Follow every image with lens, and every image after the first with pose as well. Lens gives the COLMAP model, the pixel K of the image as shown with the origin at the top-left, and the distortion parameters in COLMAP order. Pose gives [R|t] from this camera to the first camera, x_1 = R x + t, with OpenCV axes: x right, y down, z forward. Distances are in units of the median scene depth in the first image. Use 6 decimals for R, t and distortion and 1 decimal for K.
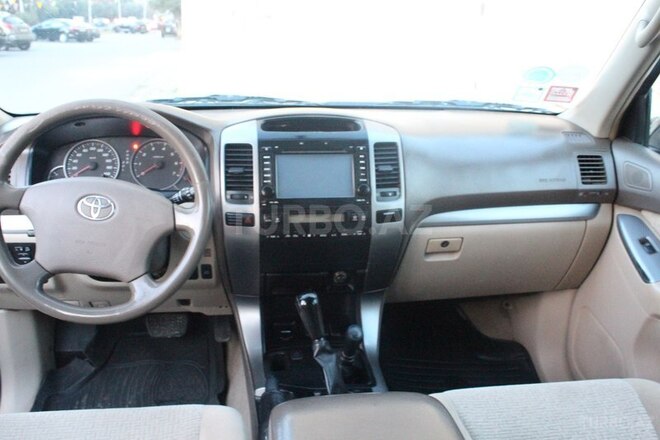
lens RADIAL K [[639.8, 0, 319.5], [0, 639.8, 226.0], [0, 0, 1]] dist [-0.093762, 0.000000]
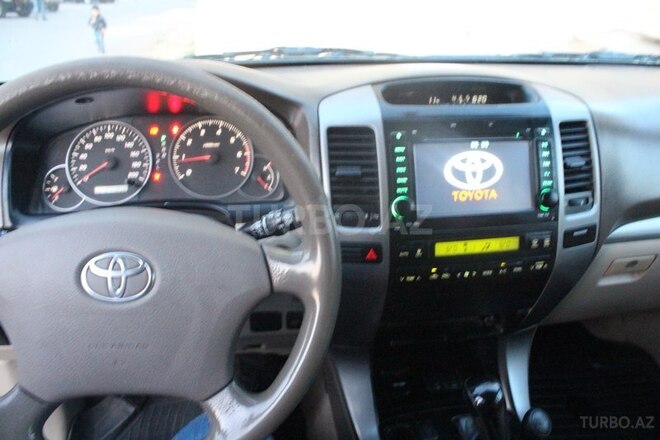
lens RADIAL K [[546.1, 0, 321.9], [0, 546.1, 222.8], [0, 0, 1]] dist [-0.140870, 0.084238]
pose [[0.999703, -0.022883, 0.008325, -0.152241], [0.021810, 0.993490, 0.111809, -0.091999], [-0.010830, -0.111594, 0.993695, 0.456351]]
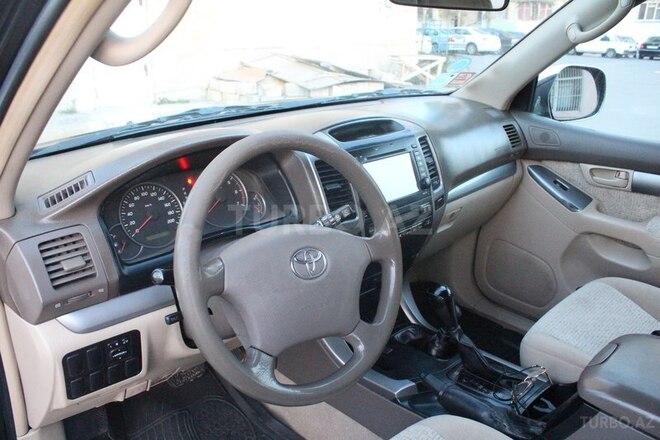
lens RADIAL K [[546.1, 0, 328.4], [0, 546.1, 228.8], [0, 0, 1]] dist [-0.140870, 0.084238]
pose [[0.801679, -0.229729, 0.551848, -0.568493], [0.187081, 0.973248, 0.133378, -0.129212], [-0.567725, -0.003686, 0.823210, 0.316087]]
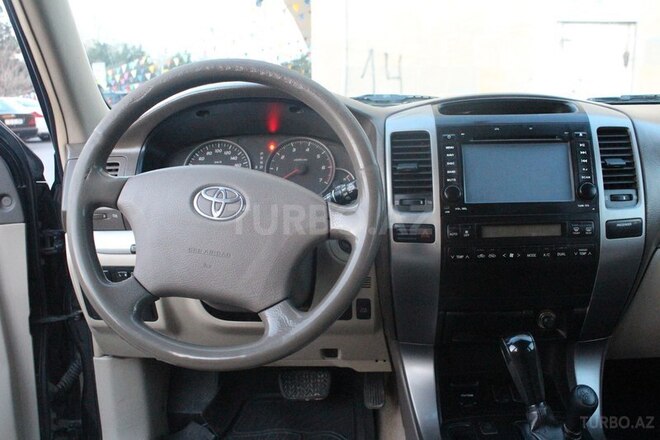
lens RADIAL K [[639.8, 0, 327.0], [0, 639.8, 225.9], [0, 0, 1]] dist [-0.093762, 0.000000]
pose [[0.983167, -0.010590, -0.182400, -0.083483], [-0.009476, 0.994020, -0.108788, 0.057275], [0.182461, 0.108685, 0.977187, 0.261199]]
